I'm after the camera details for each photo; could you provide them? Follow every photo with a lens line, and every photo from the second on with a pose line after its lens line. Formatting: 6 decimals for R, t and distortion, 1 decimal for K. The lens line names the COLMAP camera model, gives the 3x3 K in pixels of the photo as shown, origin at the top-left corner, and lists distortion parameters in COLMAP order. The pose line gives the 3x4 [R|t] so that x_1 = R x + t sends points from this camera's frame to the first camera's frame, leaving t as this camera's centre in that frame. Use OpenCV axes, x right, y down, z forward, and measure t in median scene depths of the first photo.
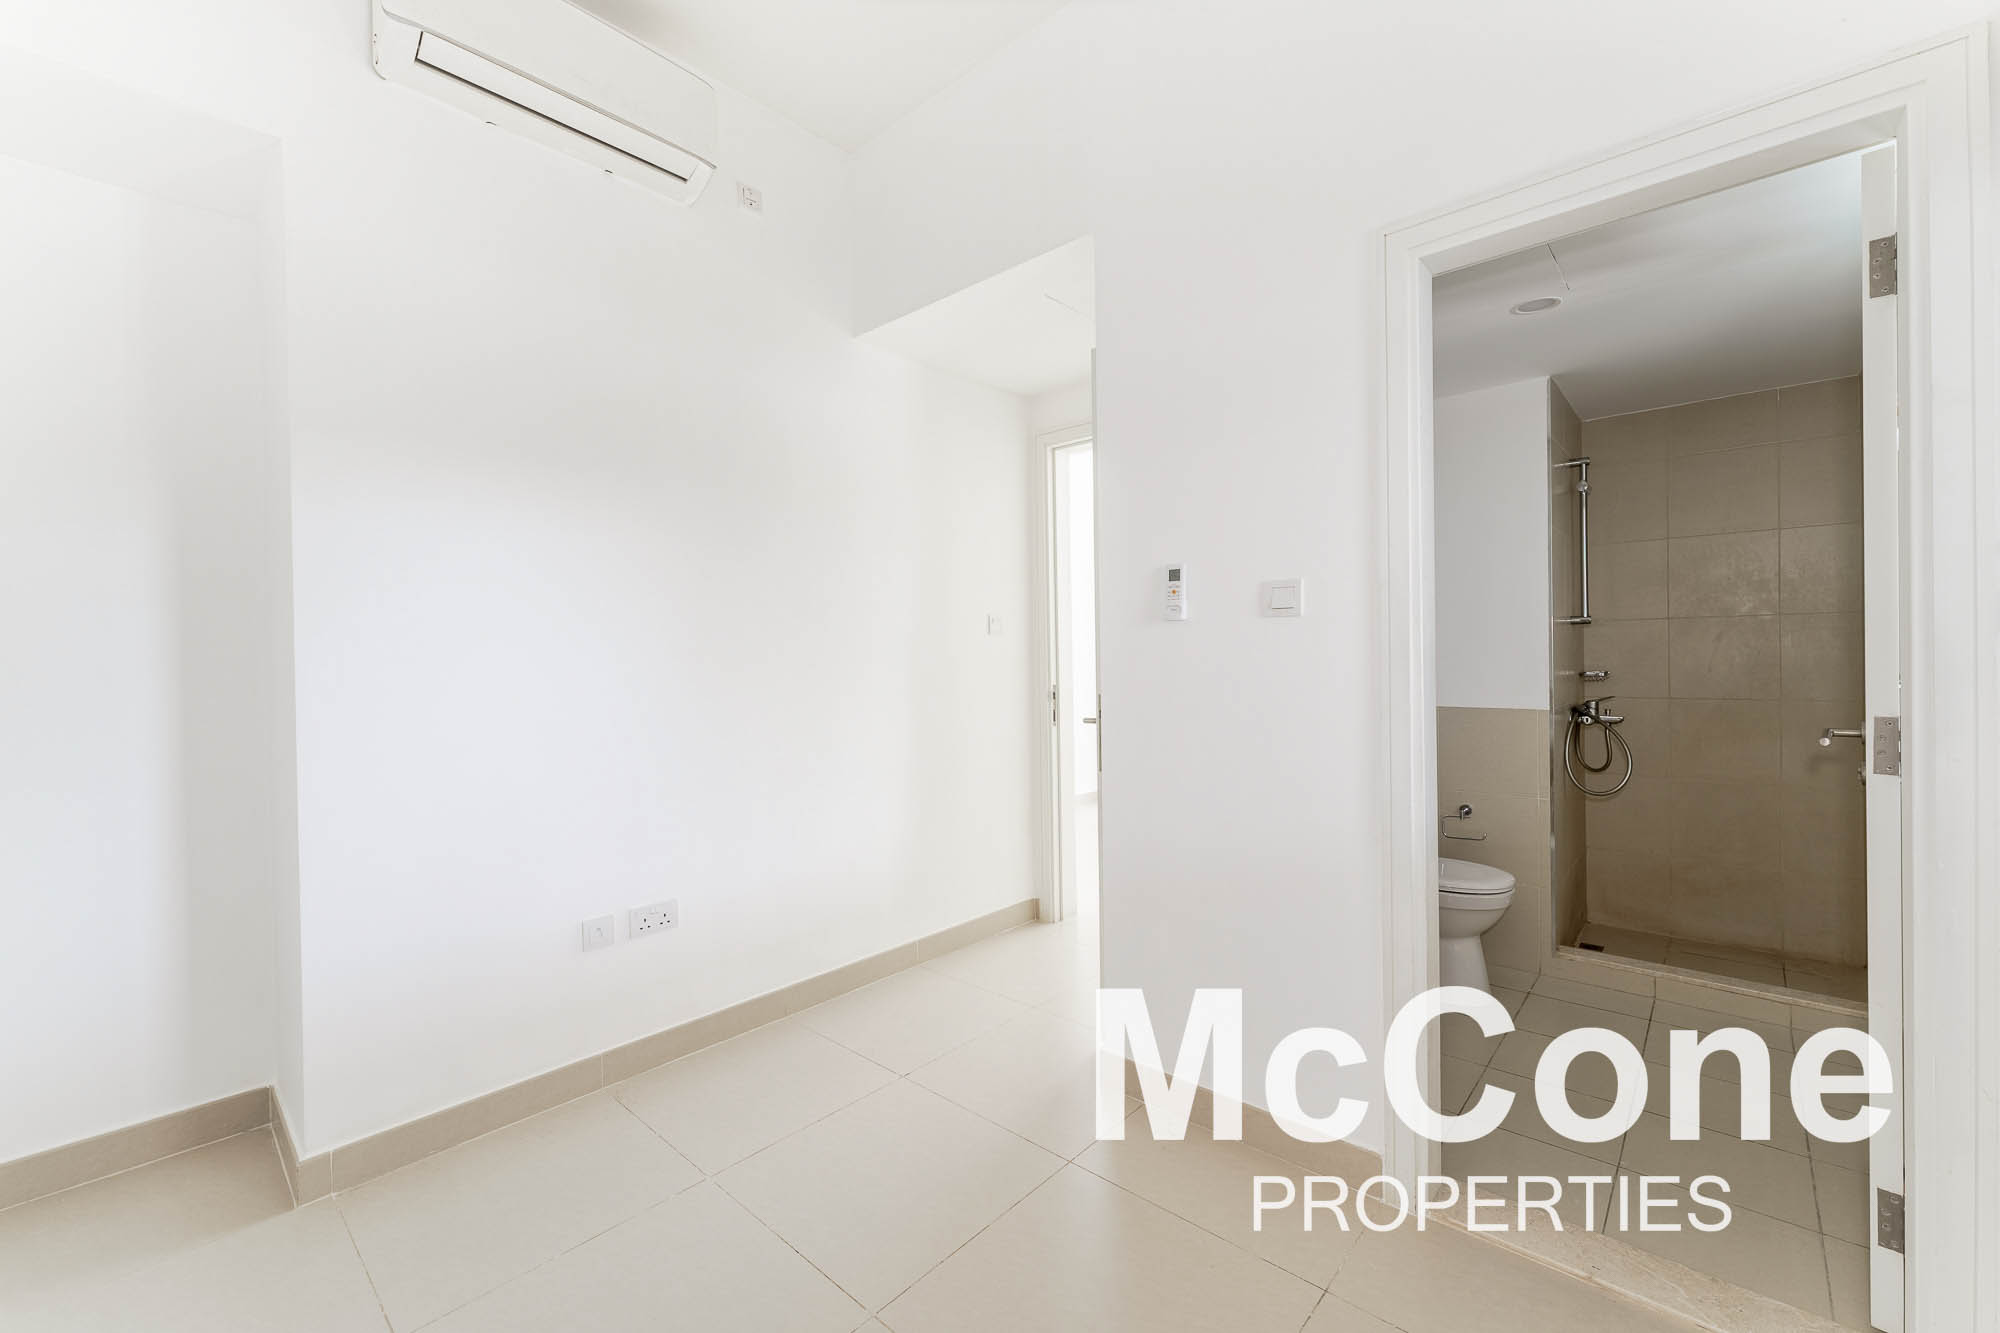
lens RADIAL K [[811.4, 0, 1000.0], [0, 811.4, 666.5], [0, 0, 1]] dist [-0.003464, -0.000185]
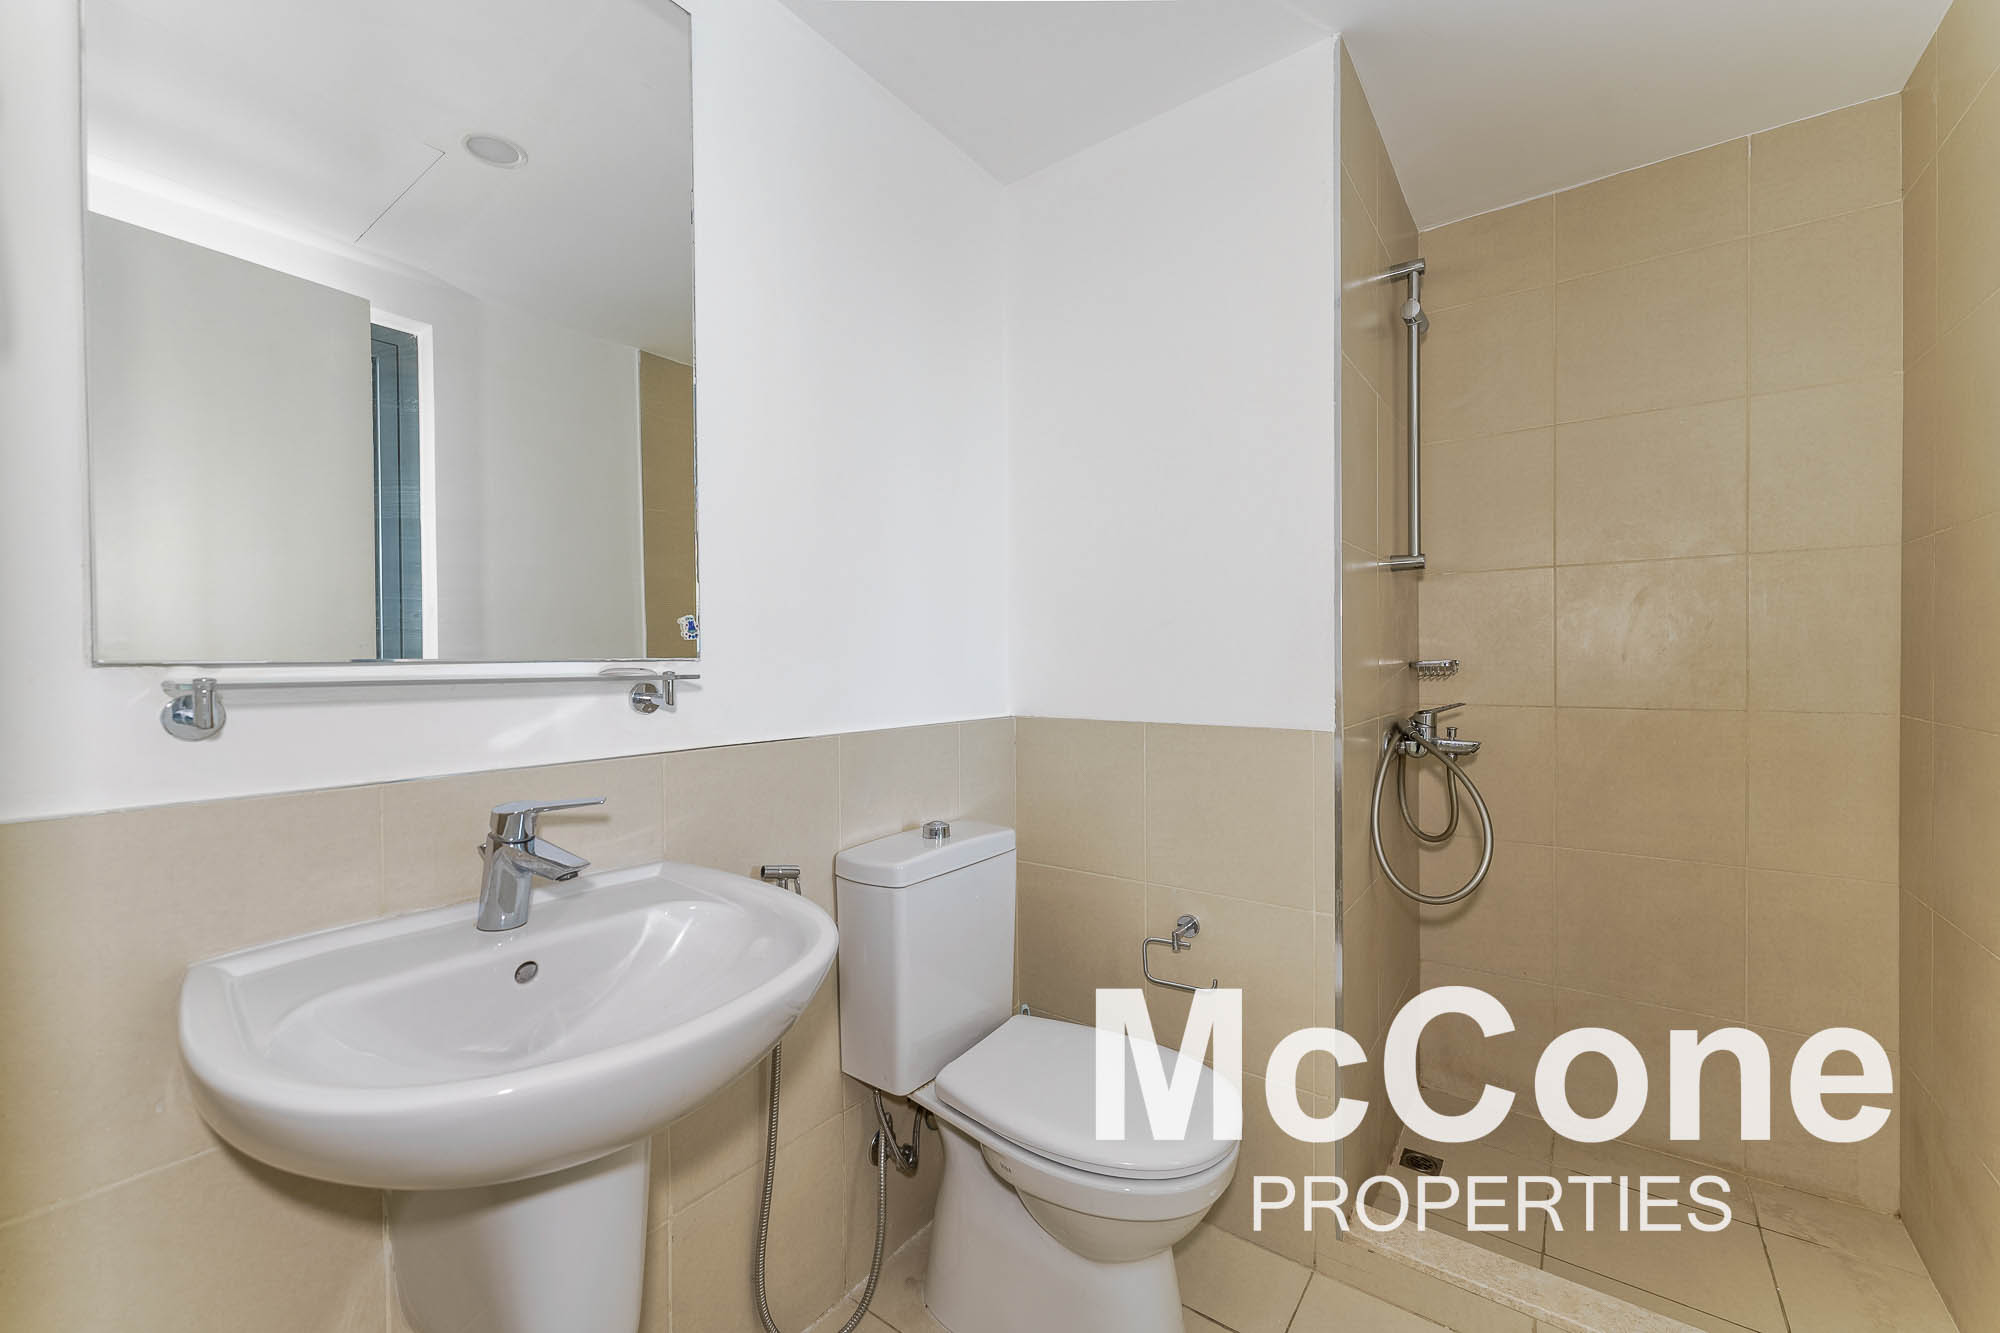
lens RADIAL K [[811.4, 0, 1000.0], [0, 811.4, 666.5], [0, 0, 1]] dist [-0.003464, -0.000185]
pose [[0.993634, 0.007592, 0.112400, 0.392276], [-0.007525, 0.999971, -0.001016, 0.015397], [-0.112404, 0.000164, 0.993663, 0.500963]]
